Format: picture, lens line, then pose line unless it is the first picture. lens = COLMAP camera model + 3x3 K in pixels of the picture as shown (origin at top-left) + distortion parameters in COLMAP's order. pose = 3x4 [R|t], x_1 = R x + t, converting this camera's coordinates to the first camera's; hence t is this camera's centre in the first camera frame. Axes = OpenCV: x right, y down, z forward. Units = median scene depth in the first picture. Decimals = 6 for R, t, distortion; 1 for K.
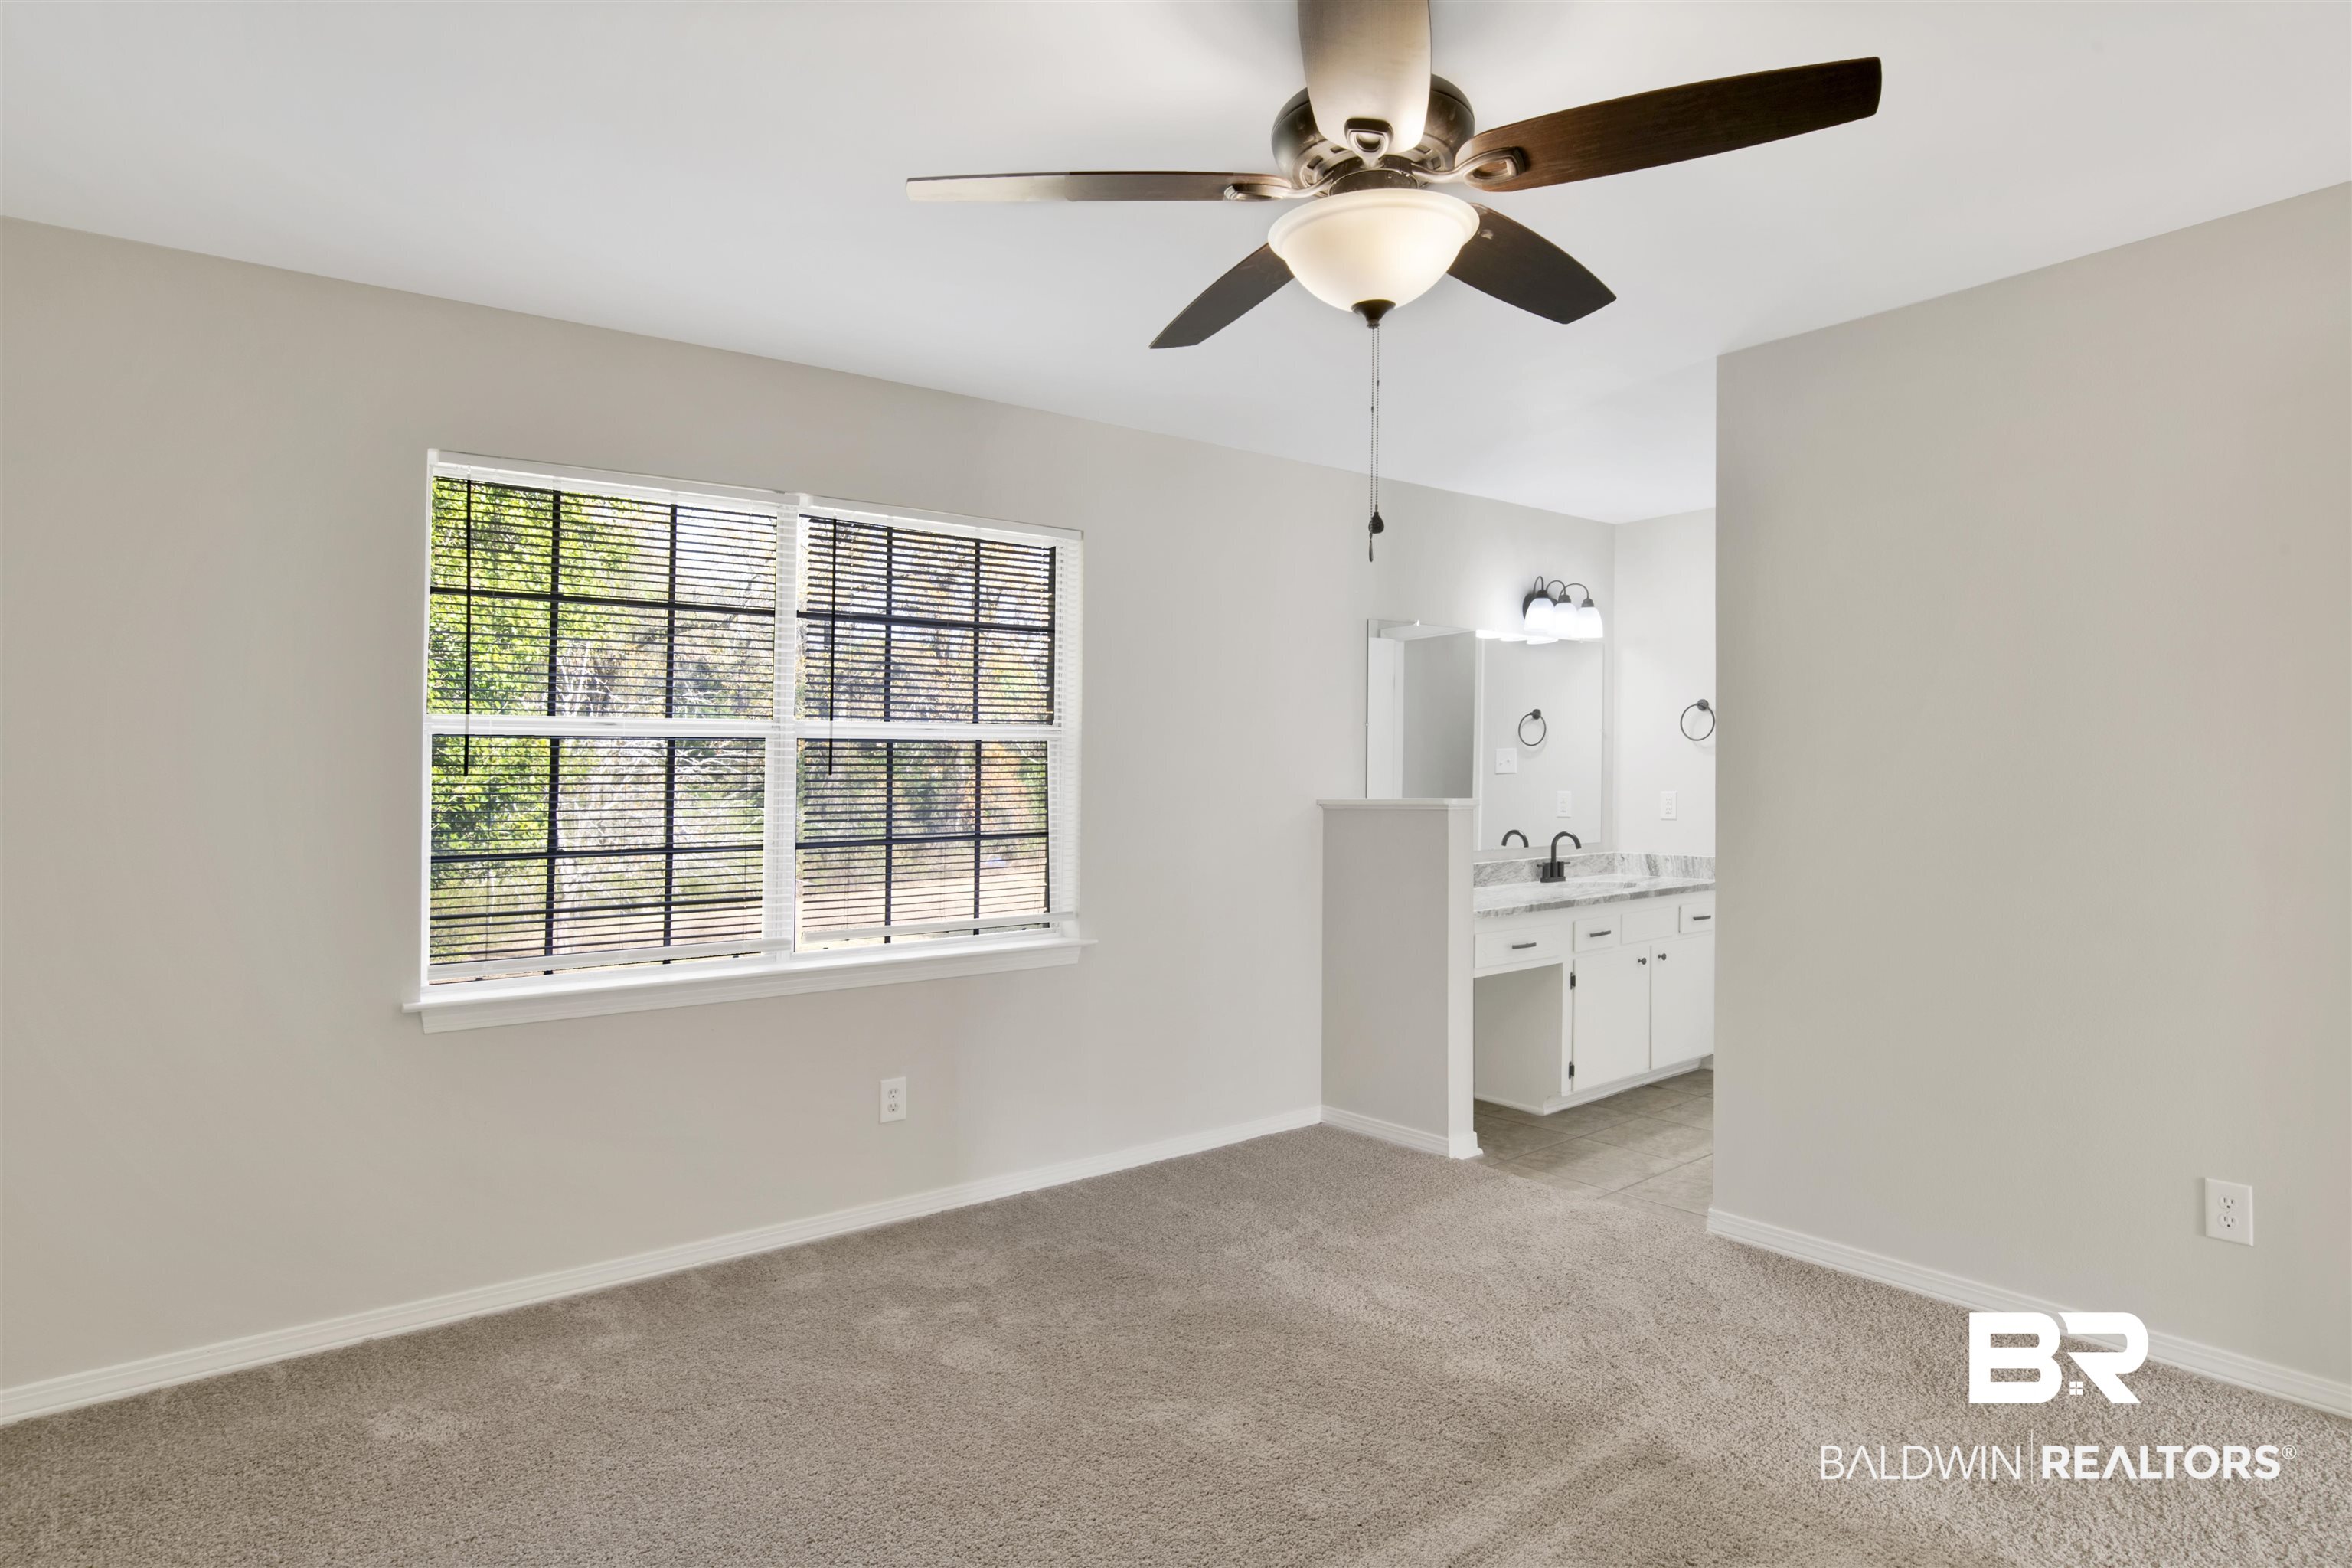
lens RADIAL K [[1251.2, 0, 1188.9], [0, 1251.2, 762.5], [0, 0, 1]] dist [-0.068716, 0.021374]
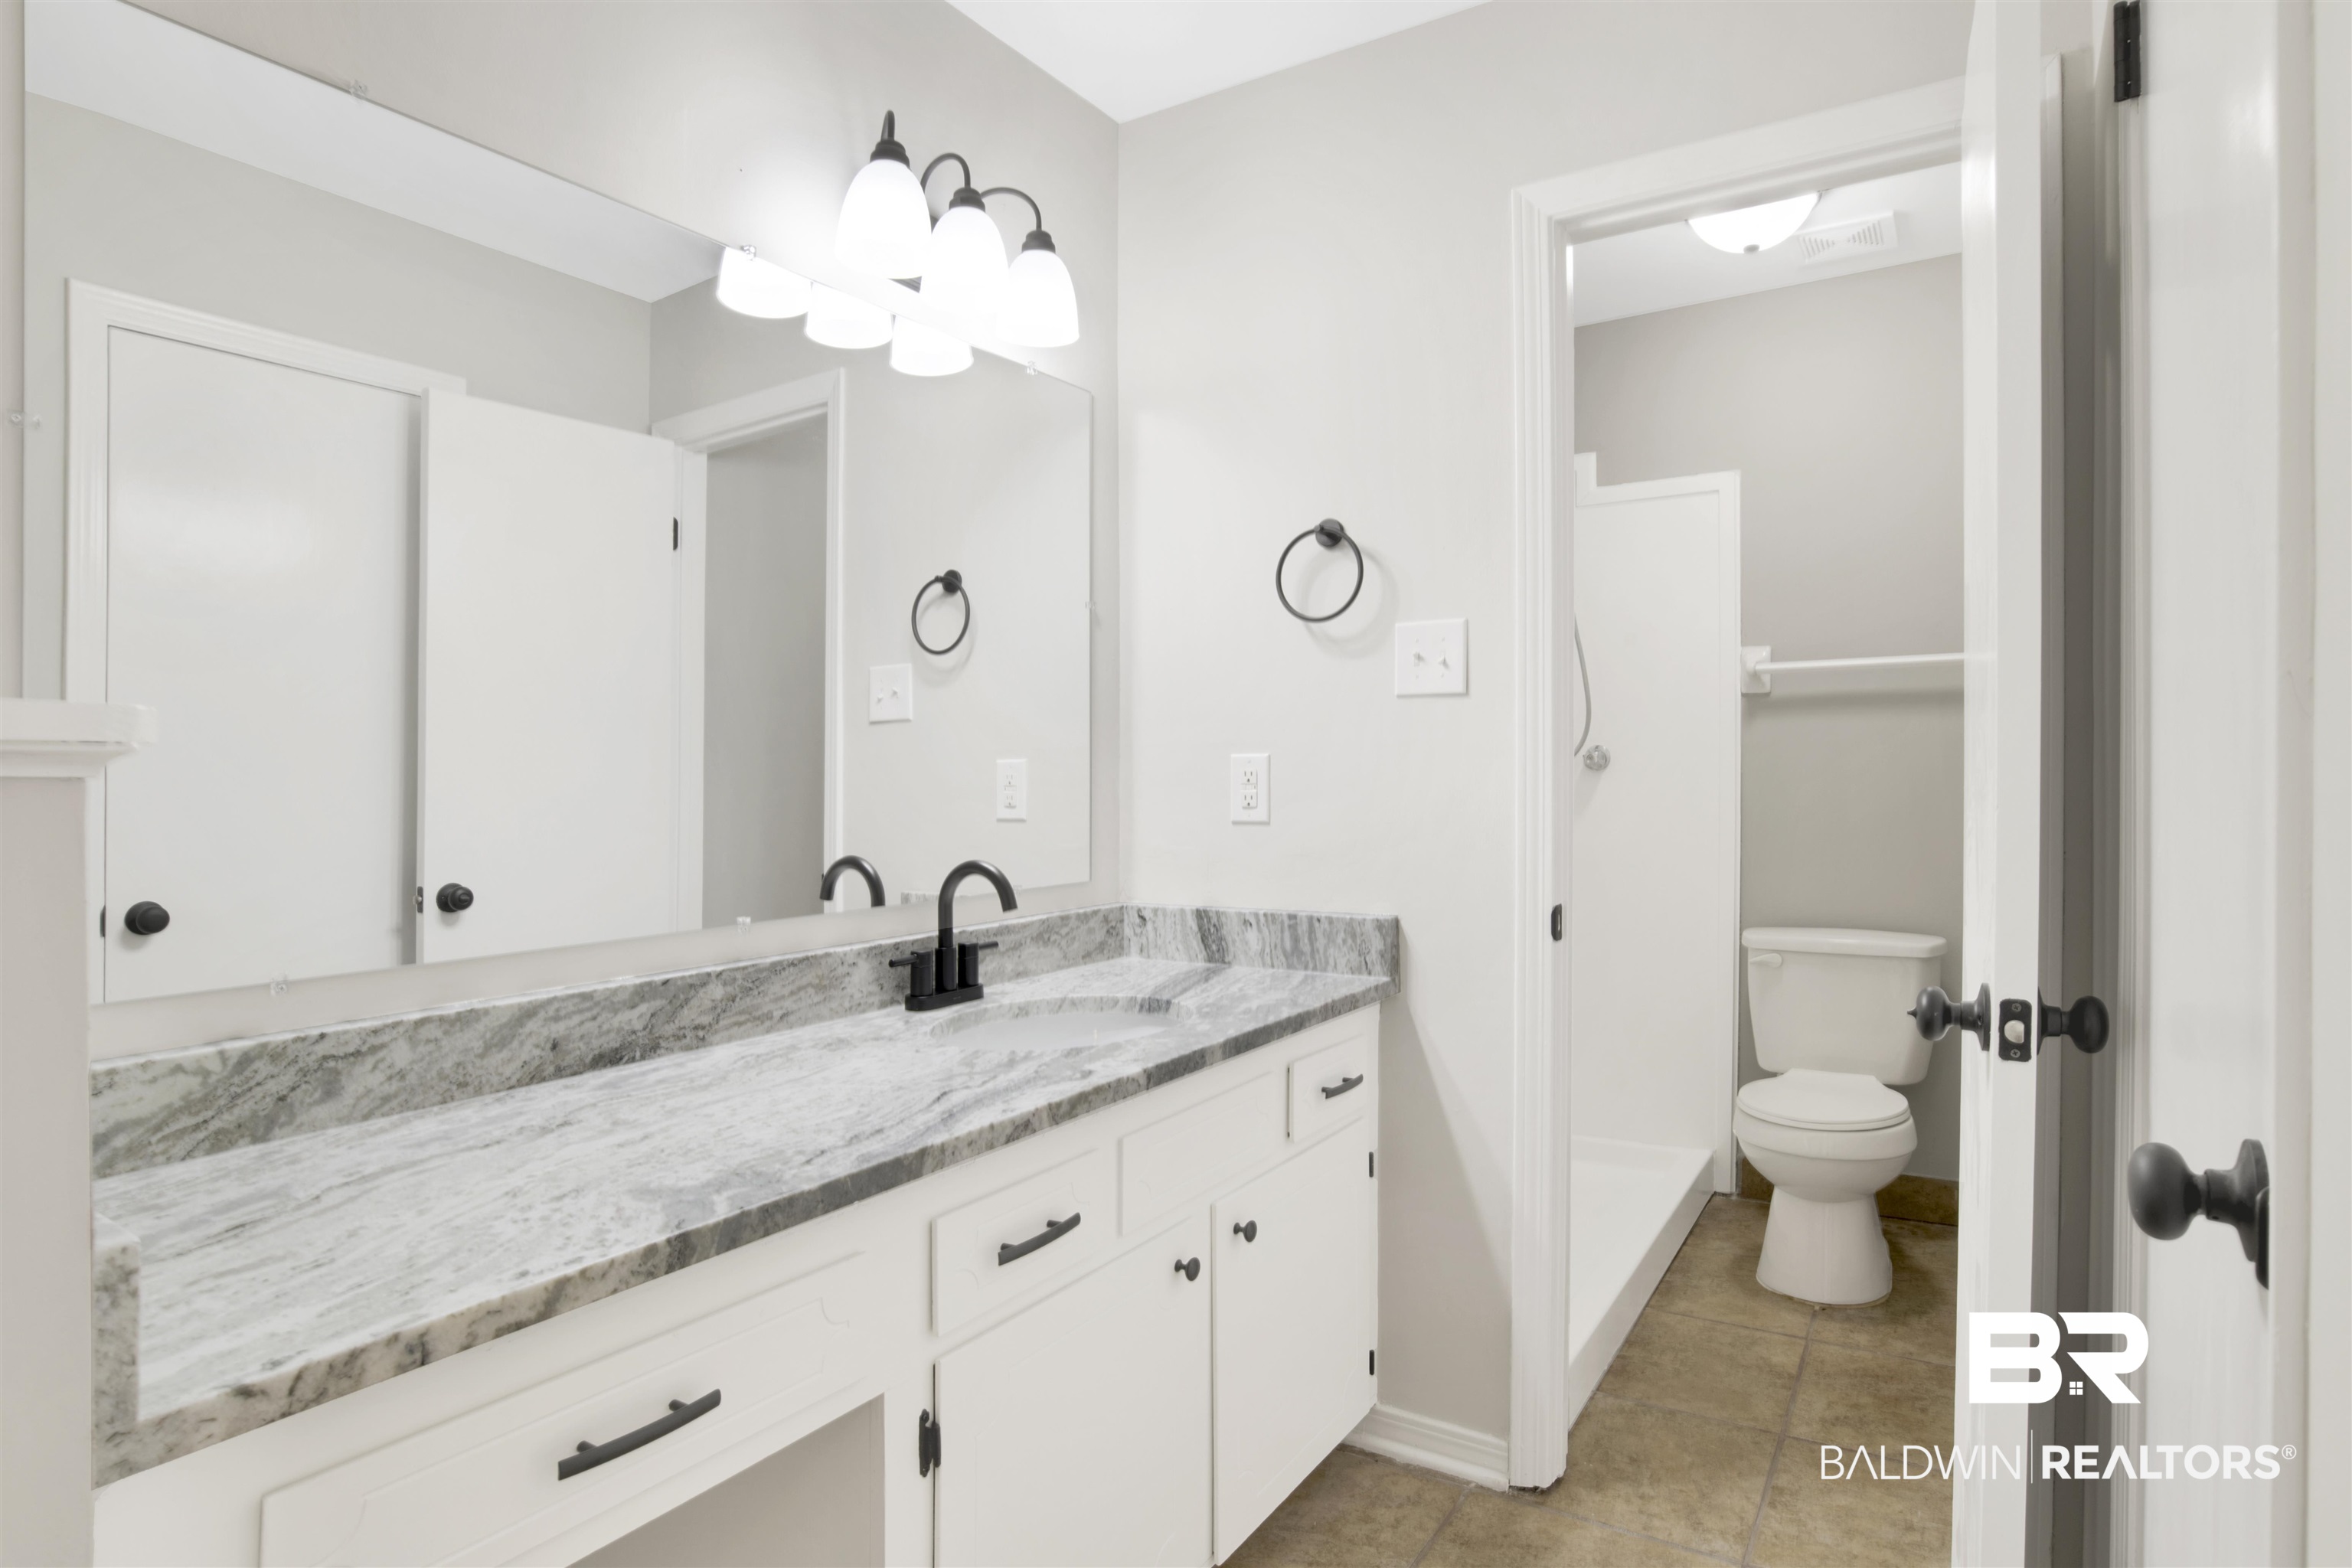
lens RADIAL K [[1251.2, 0, 1188.9], [0, 1251.2, 762.5], [0, 0, 1]] dist [-0.068716, 0.021374]
pose [[0.941608, -0.002345, 0.336704, 0.255757], [0.005018, 0.999962, -0.007068, 0.032488], [-0.336674, 0.008345, 0.941584, 0.688625]]
